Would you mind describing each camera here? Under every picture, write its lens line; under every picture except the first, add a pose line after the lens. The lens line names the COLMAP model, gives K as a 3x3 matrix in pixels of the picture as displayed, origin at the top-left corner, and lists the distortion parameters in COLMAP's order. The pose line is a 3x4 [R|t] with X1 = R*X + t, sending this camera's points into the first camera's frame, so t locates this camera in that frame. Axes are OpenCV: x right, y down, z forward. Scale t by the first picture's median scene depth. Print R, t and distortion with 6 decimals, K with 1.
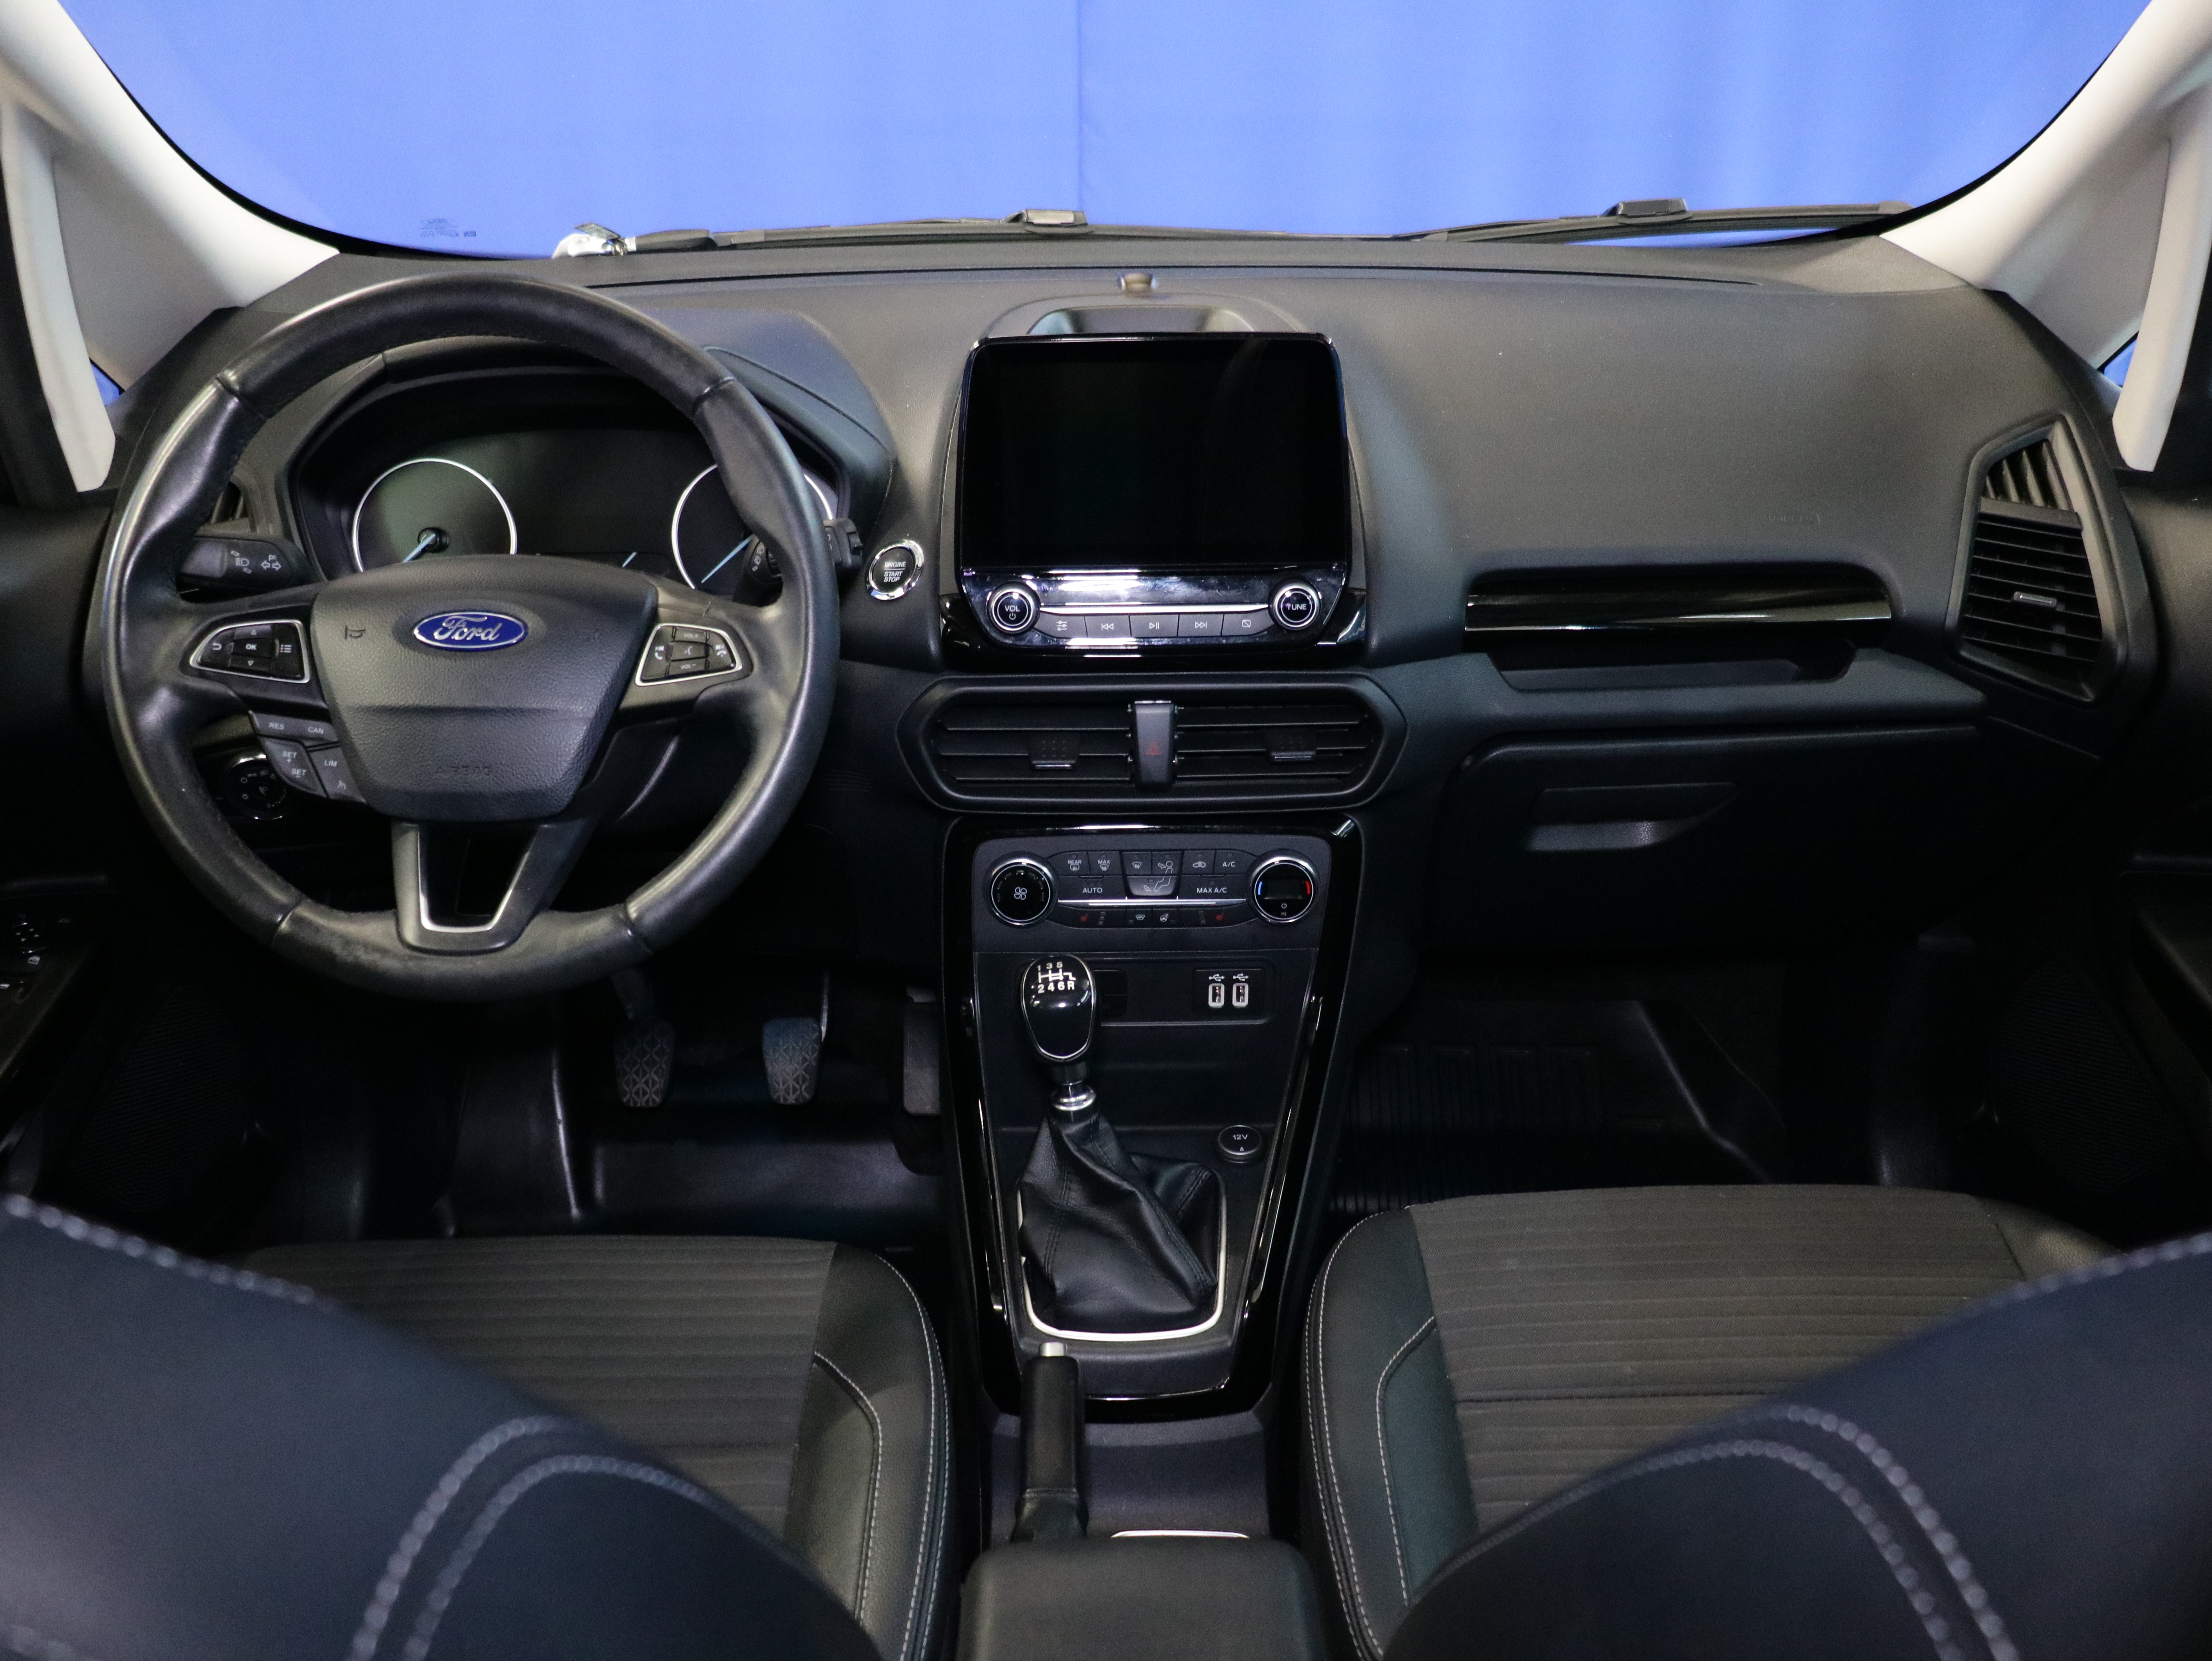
lens RADIAL K [[1985.2, 0, 1097.1], [0, 1985.2, 830.4], [0, 0, 1]] dist [-0.018235, 0.034911]
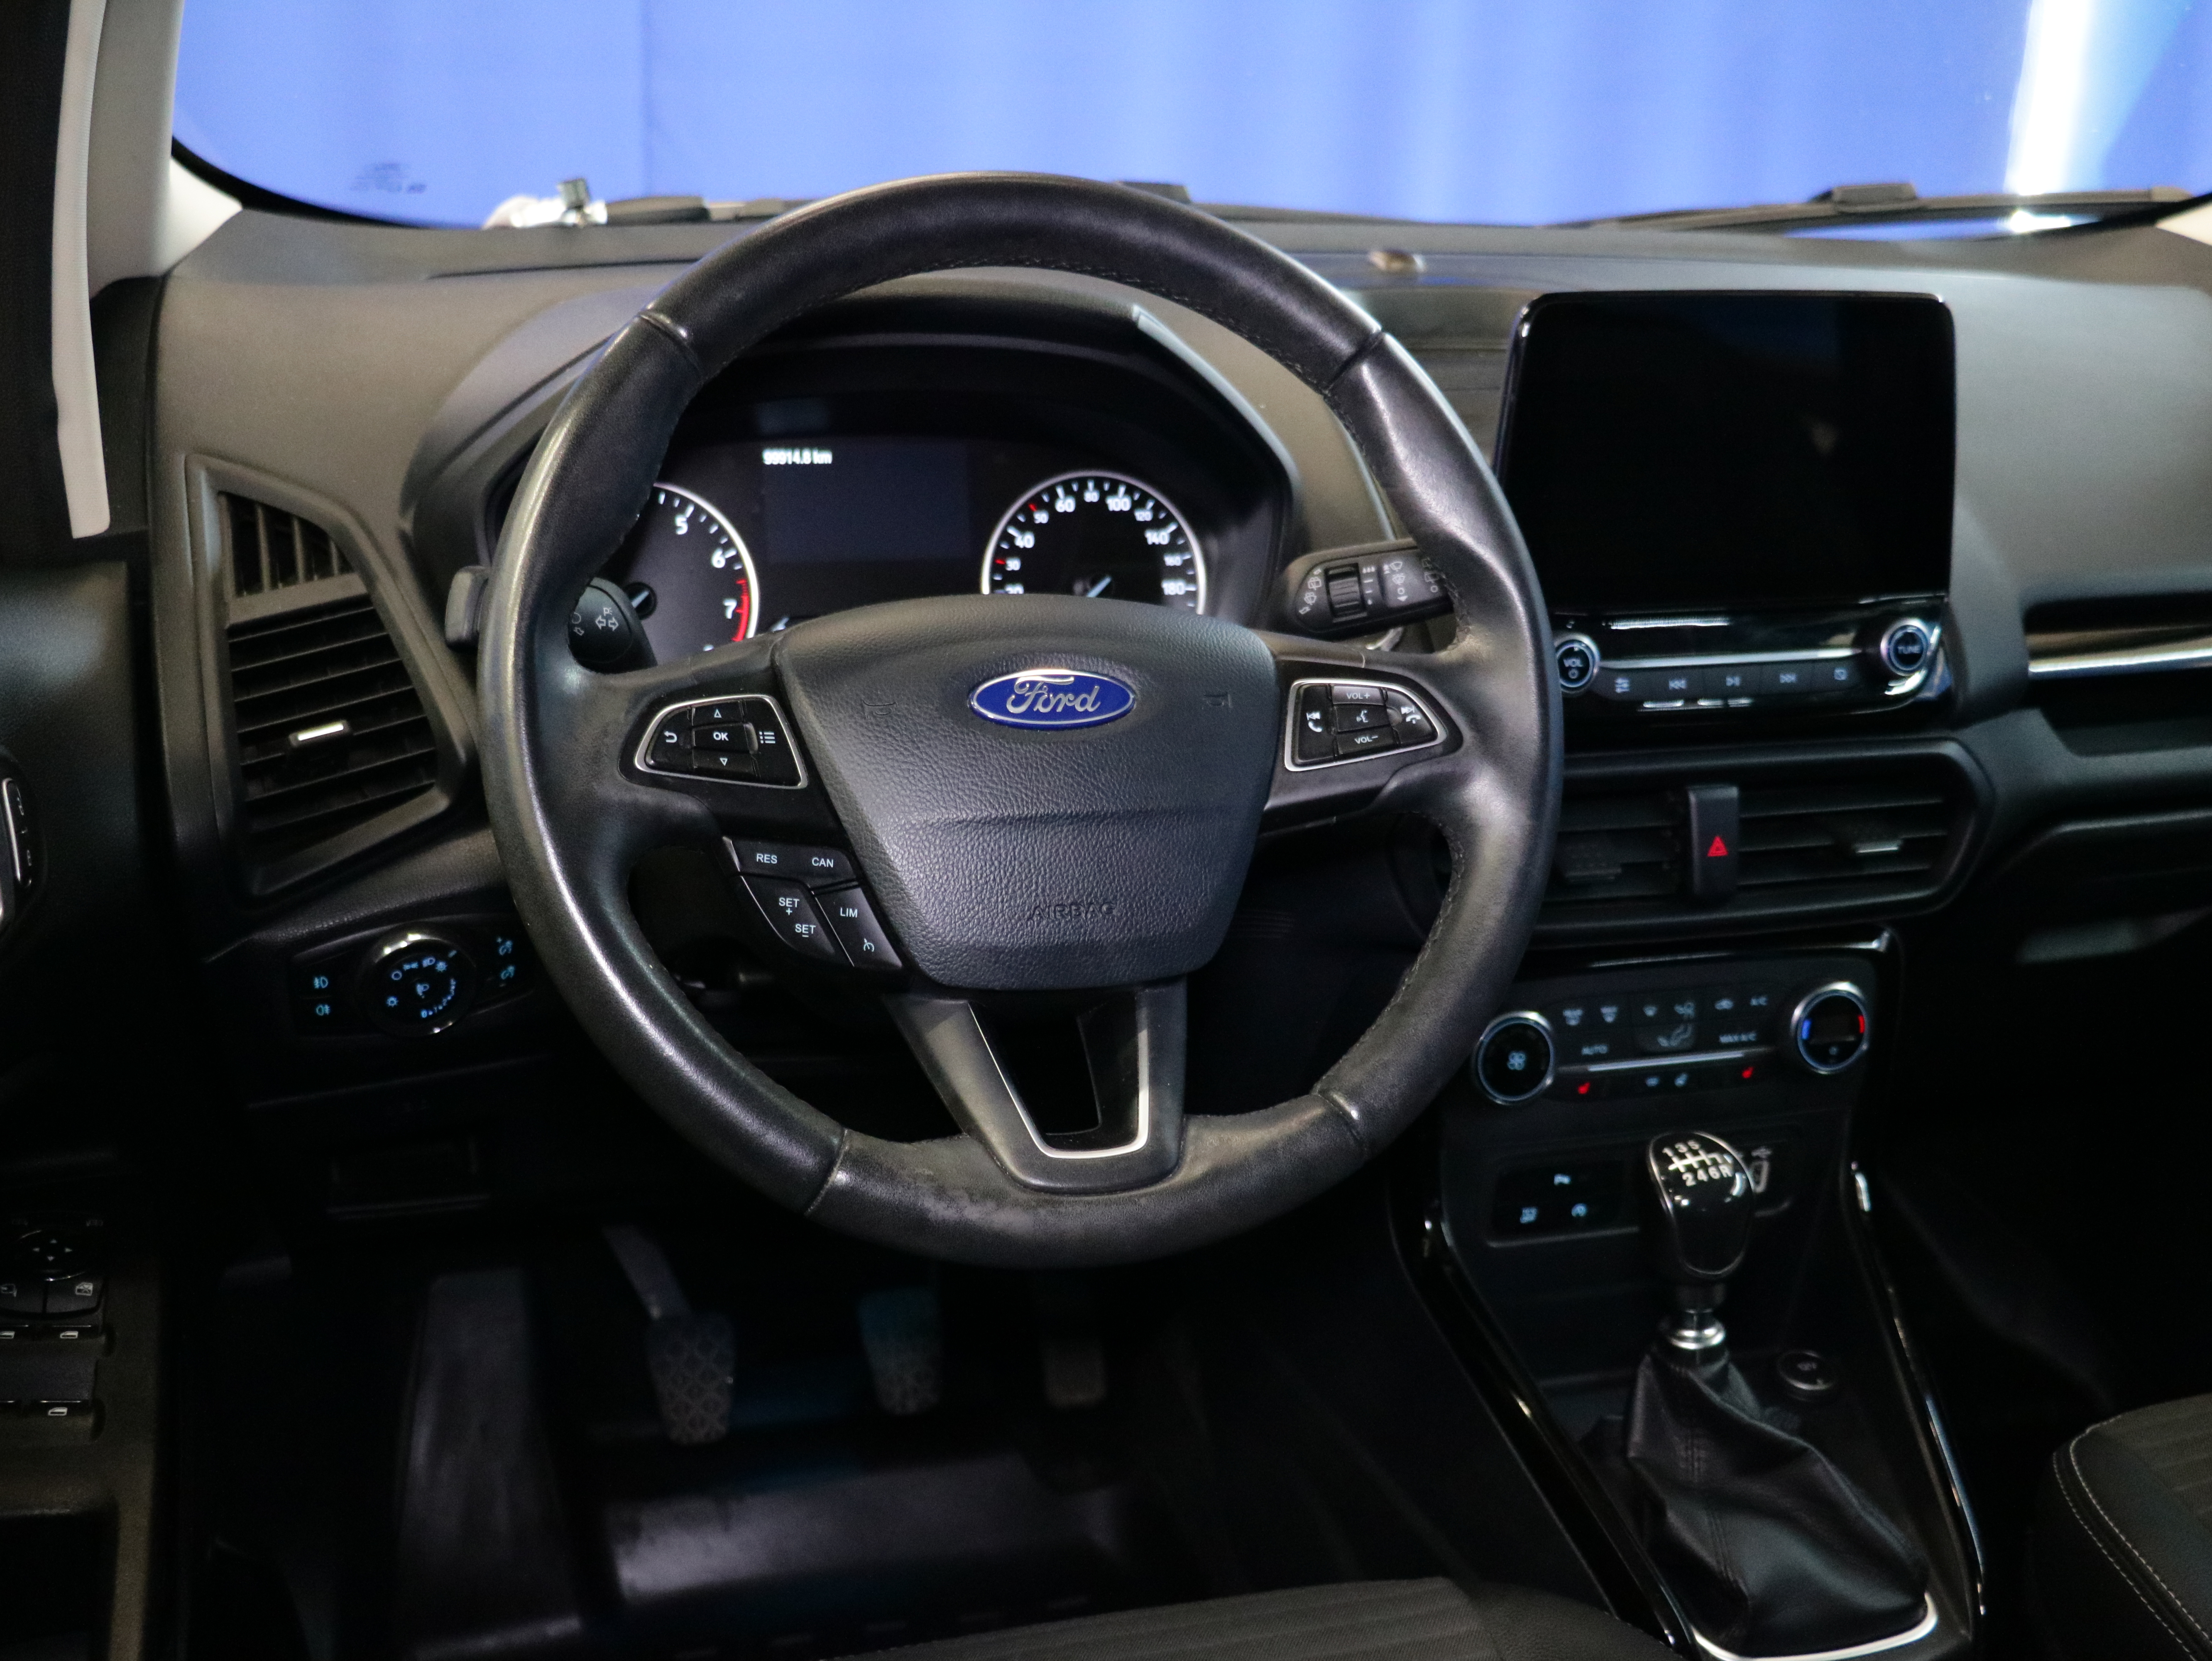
lens RADIAL K [[2461.9, 0, 1094.3], [0, 2461.9, 833.0], [0, 0, 1]] dist [-0.016777, 0.000000]
pose [[0.959241, -0.049875, 0.278152, -0.449709], [0.073269, 0.994537, -0.074347, 0.004683], [-0.272925, 0.091697, 0.957655, 0.181718]]
